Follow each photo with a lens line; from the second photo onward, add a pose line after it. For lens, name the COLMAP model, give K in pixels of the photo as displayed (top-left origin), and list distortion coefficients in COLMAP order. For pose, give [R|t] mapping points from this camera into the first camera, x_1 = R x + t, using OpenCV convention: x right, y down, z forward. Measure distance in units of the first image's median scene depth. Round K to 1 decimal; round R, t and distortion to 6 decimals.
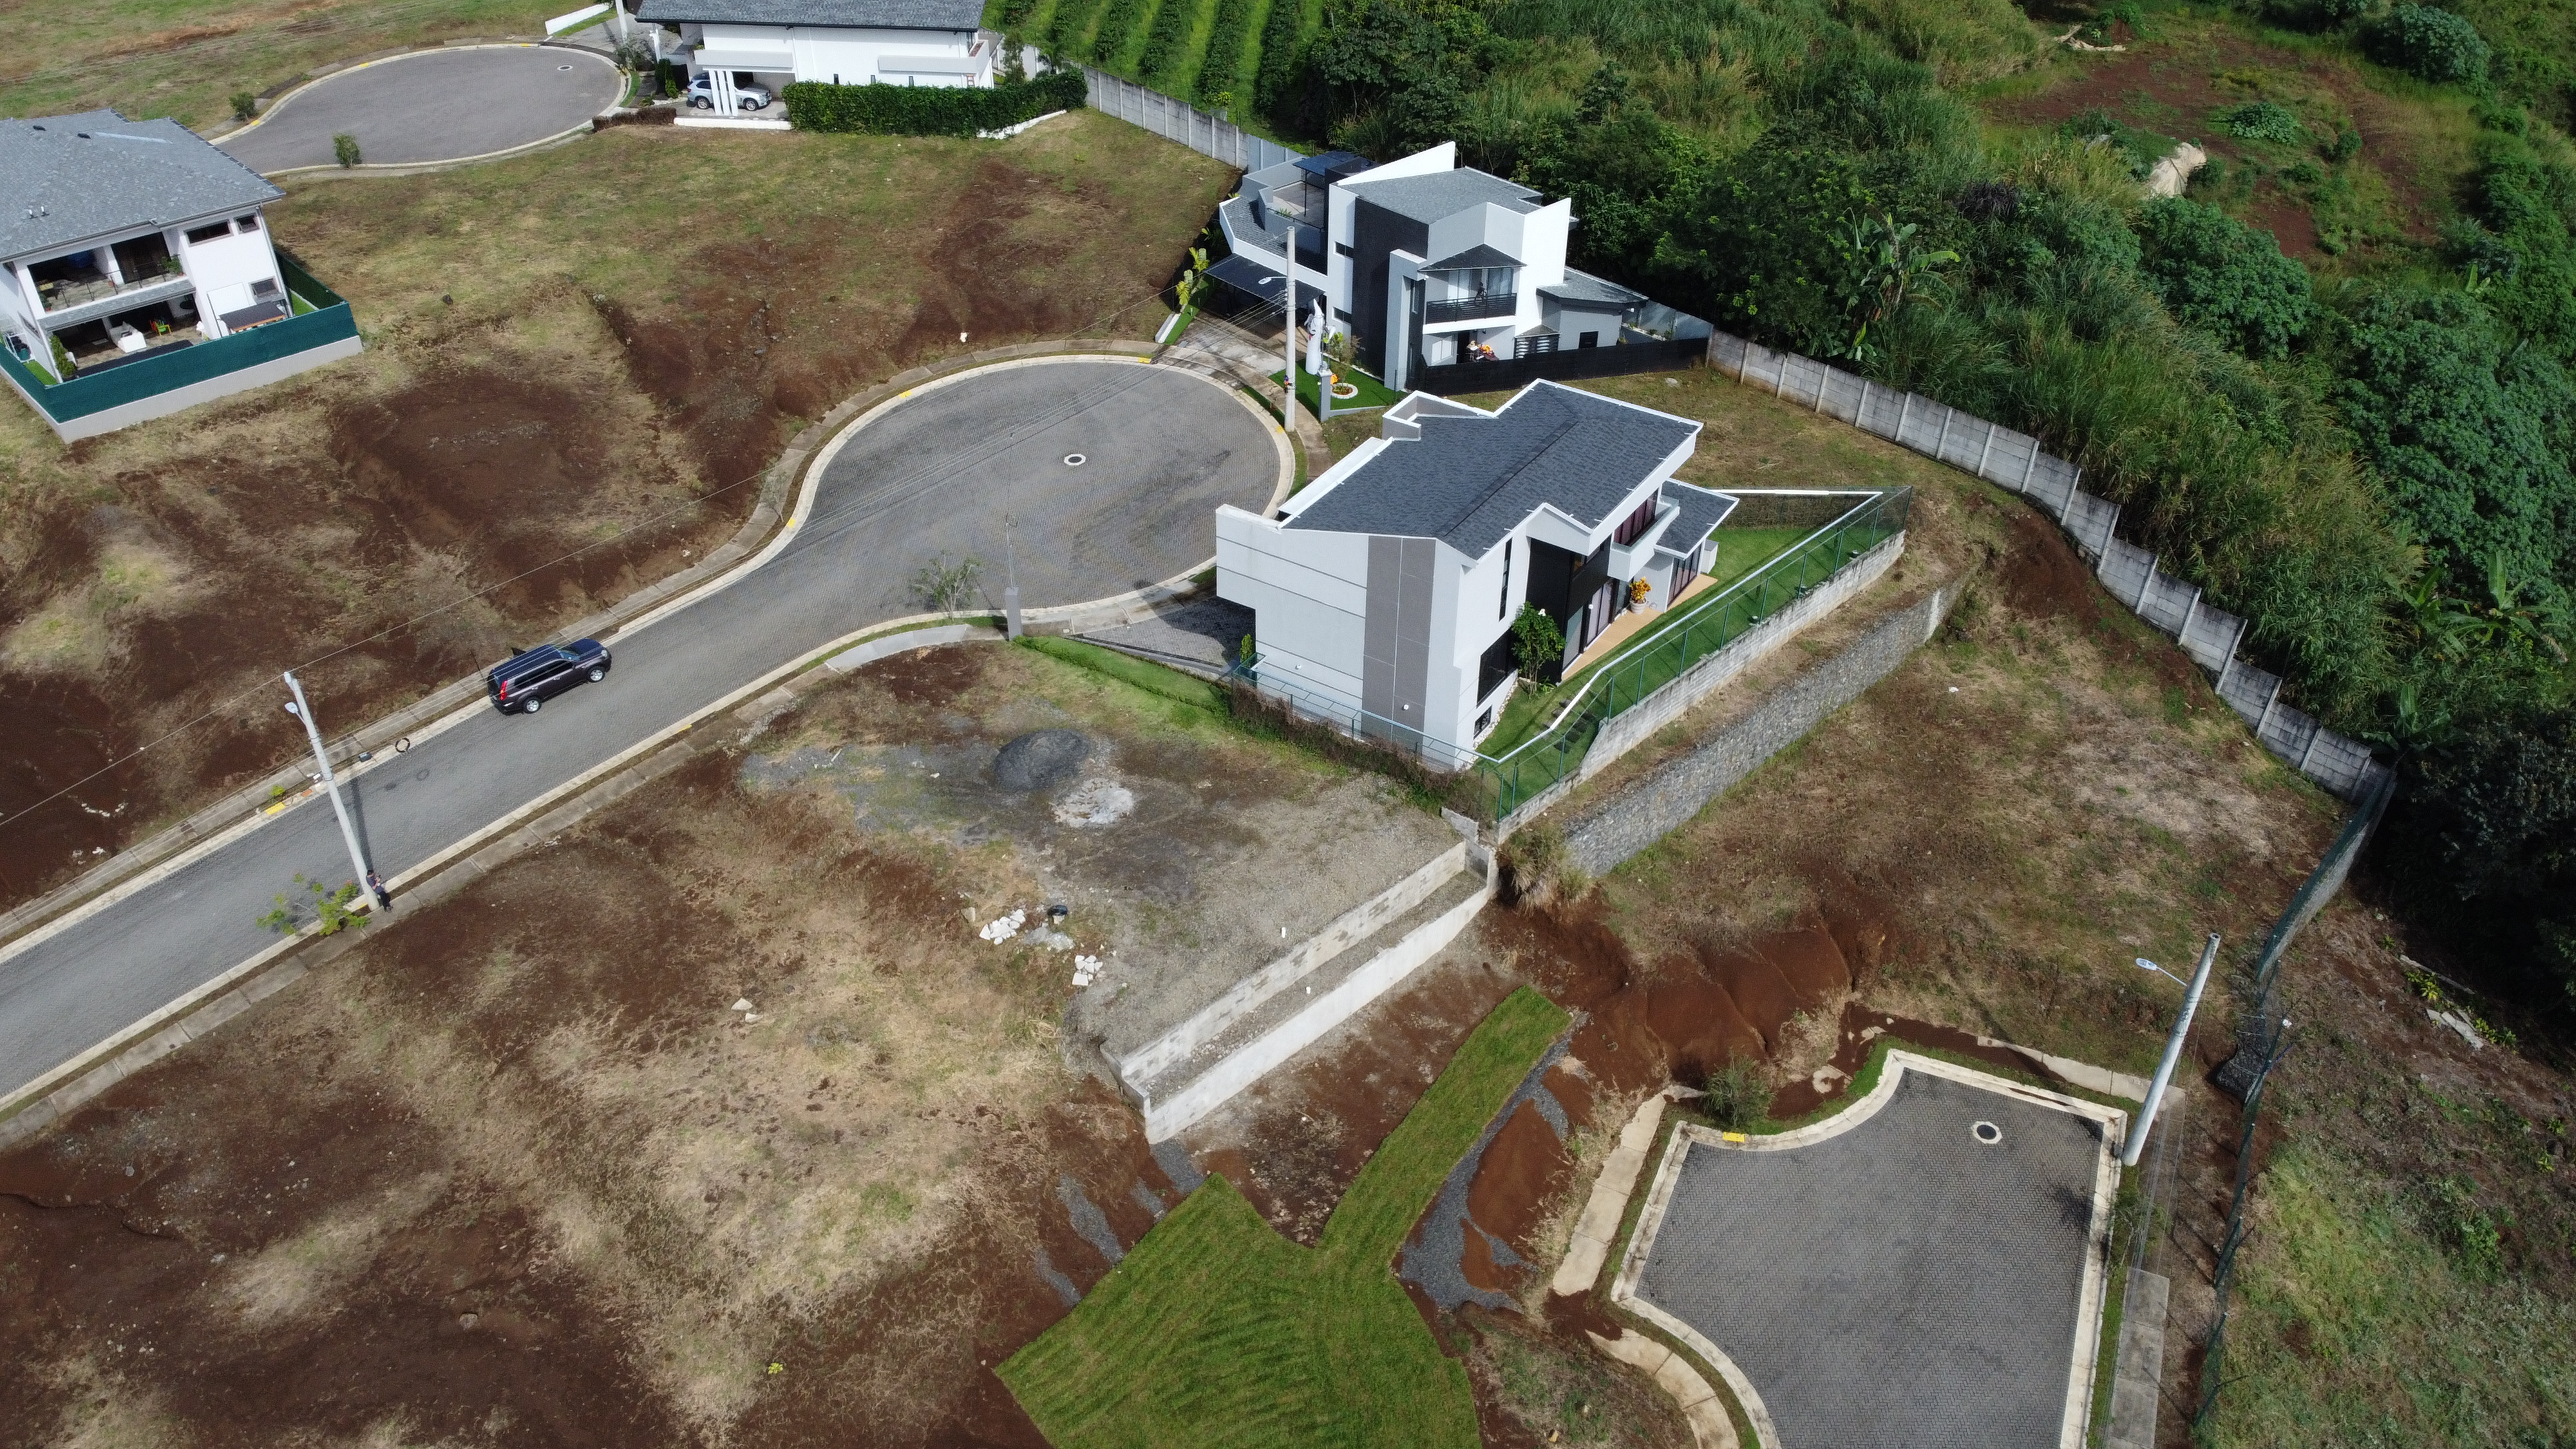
lens RADIAL K [[1964.1, 0, 1287.7], [0, 1964.1, 730.3], [0, 0, 1]] dist [0.003979, -0.013660]
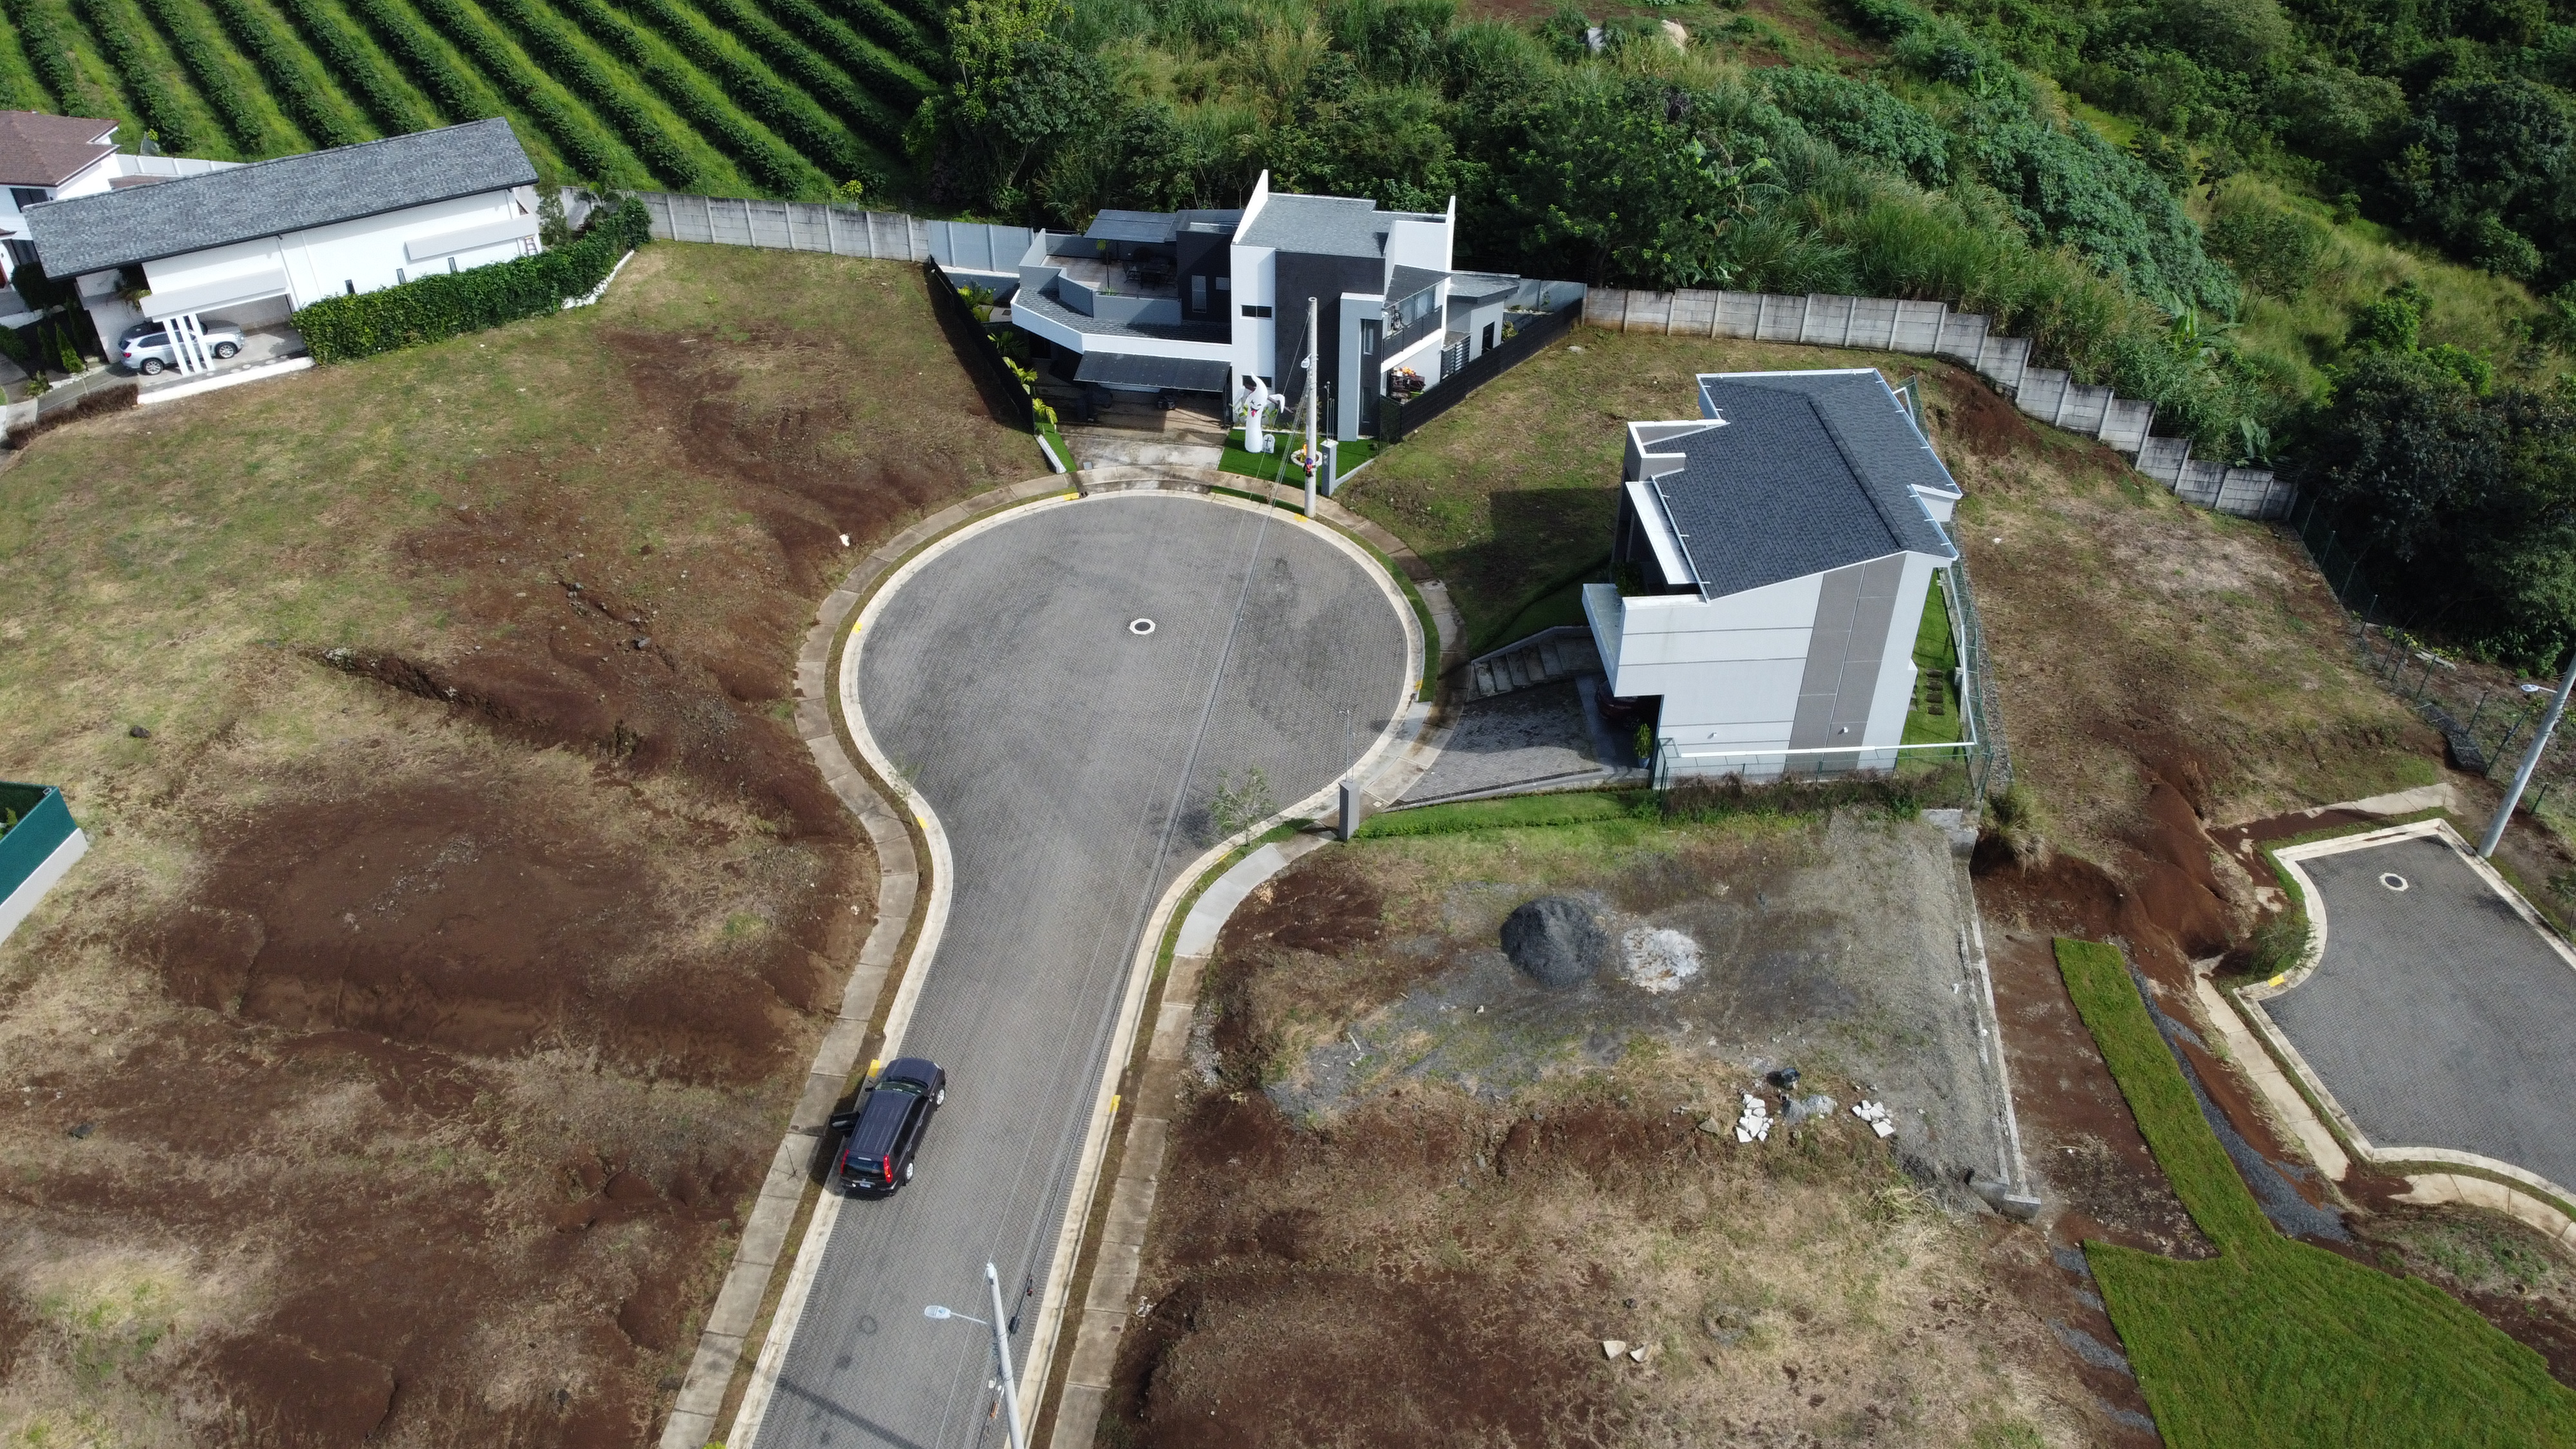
lens RADIAL K [[1964.1, 0, 1285.7], [0, 1964.1, 724.0], [0, 0, 1]] dist [0.003979, -0.013660]
pose [[0.794552, -0.368000, 0.482972, -0.540543], [0.357021, 0.926533, 0.118626, -0.197206], [-0.491144, 0.078177, 0.867563, 0.256334]]
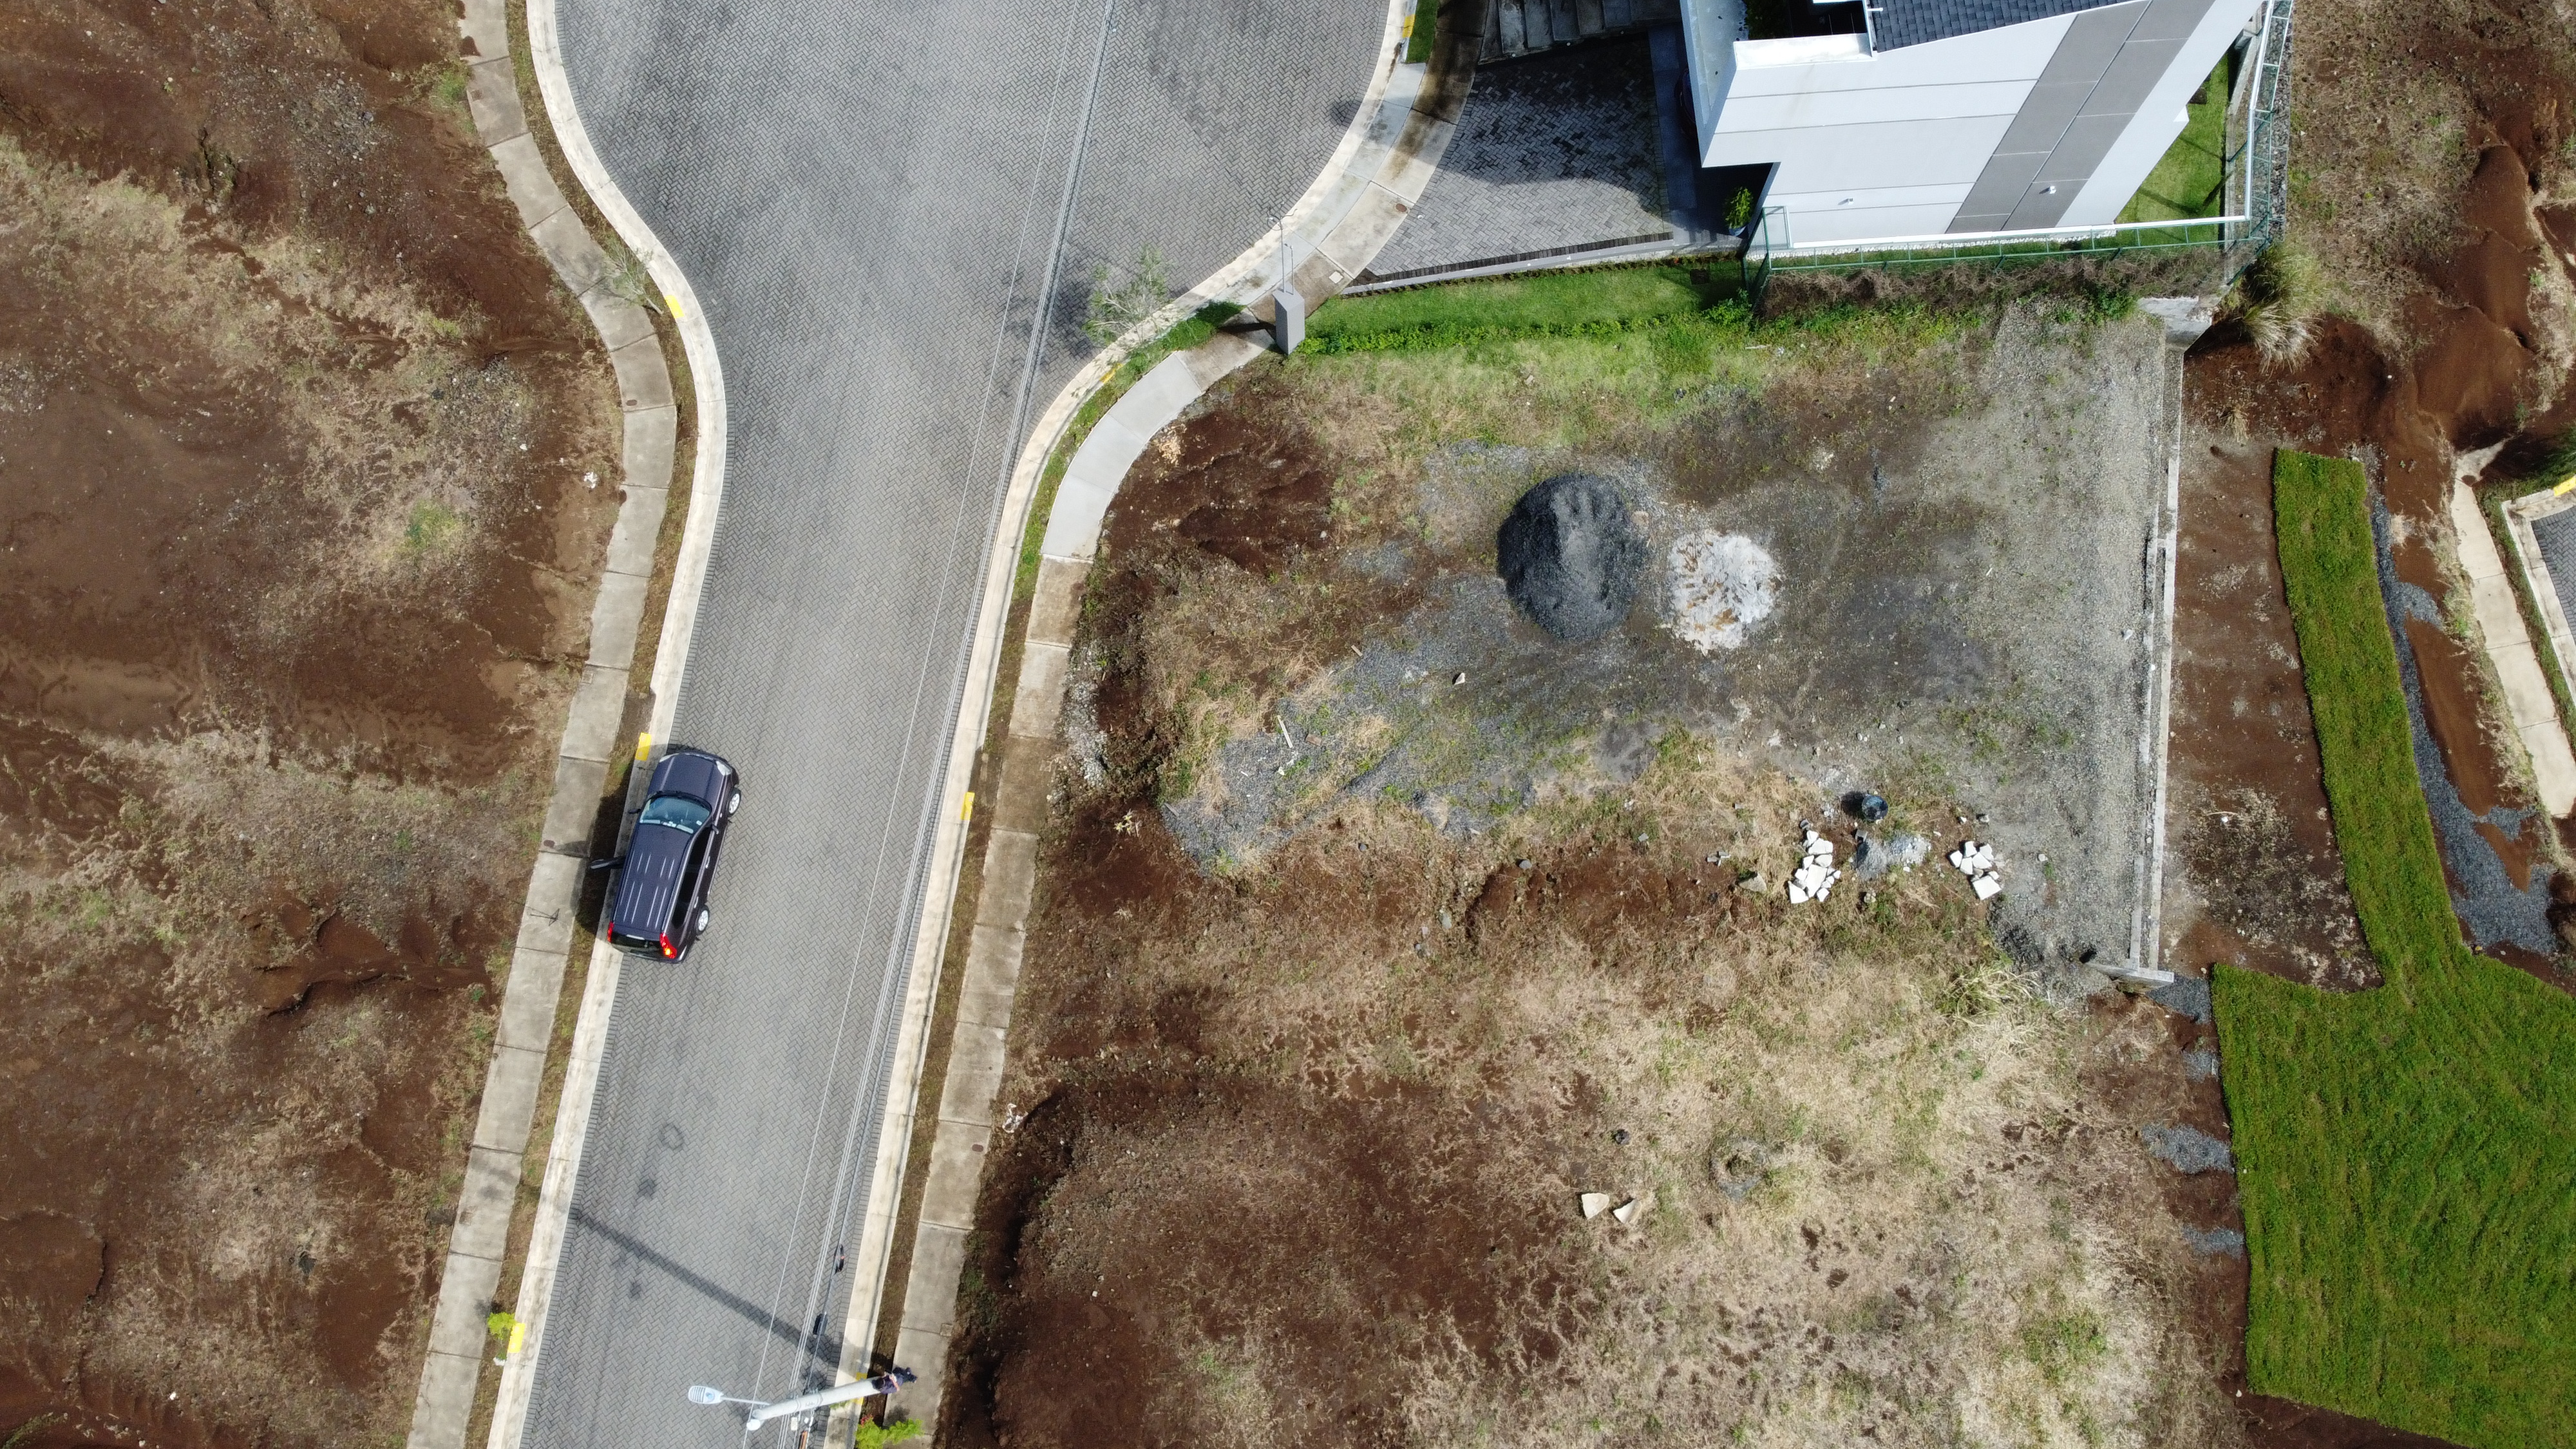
lens RADIAL K [[1964.1, 0, 1283.2], [0, 1964.1, 727.4], [0, 0, 1]] dist [0.003979, -0.013660]
pose [[0.798599, -0.582816, 0.150216, -0.287403], [0.365953, 0.668356, 0.647594, -0.342240], [-0.477826, -0.462197, 0.747032, 0.490797]]
